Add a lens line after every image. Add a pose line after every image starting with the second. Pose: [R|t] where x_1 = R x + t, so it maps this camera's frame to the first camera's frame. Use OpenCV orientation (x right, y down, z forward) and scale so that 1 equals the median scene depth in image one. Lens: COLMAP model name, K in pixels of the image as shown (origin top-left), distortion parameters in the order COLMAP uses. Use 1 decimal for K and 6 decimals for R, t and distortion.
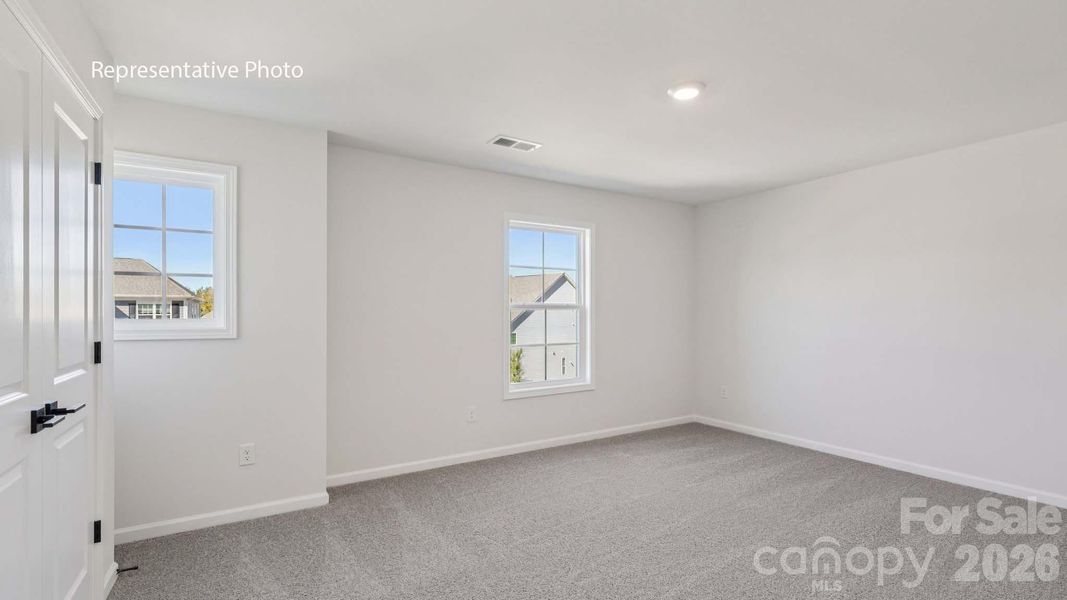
lens RADIAL K [[454.4, 0, 529.2], [0, 454.4, 308.9], [0, 0, 1]] dist [-0.002196, -0.000101]
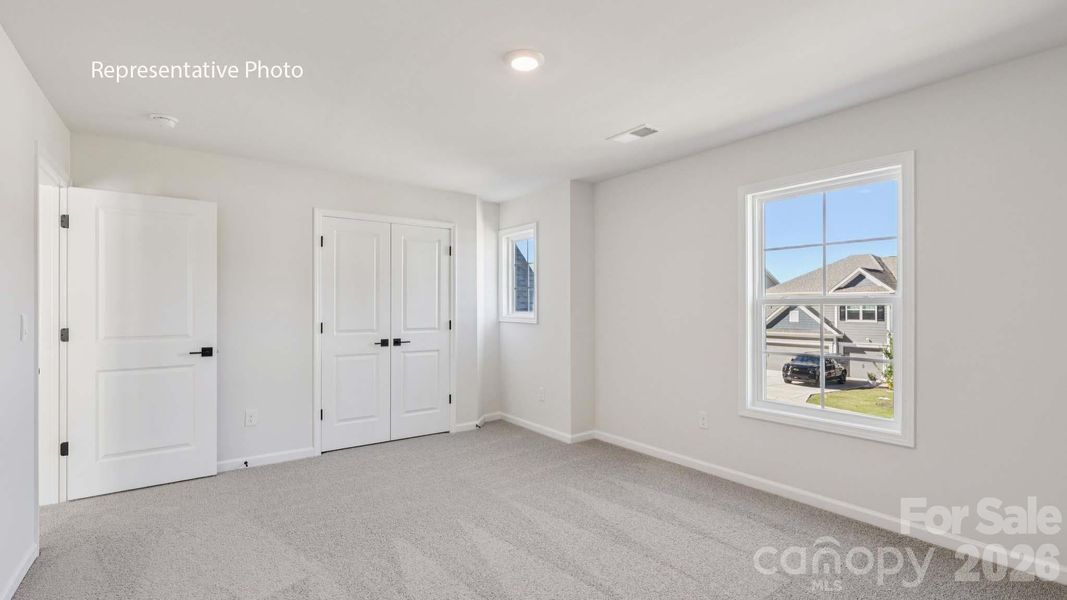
lens RADIAL K [[454.4, 0, 529.2], [0, 454.4, 308.9], [0, 0, 1]] dist [-0.002196, -0.000101]
pose [[0.140726, 0.000977, -0.990048, 0.860947], [0.002950, 0.999995, 0.001406, 0.005518], [0.990044, -0.003118, 0.140722, 0.616563]]
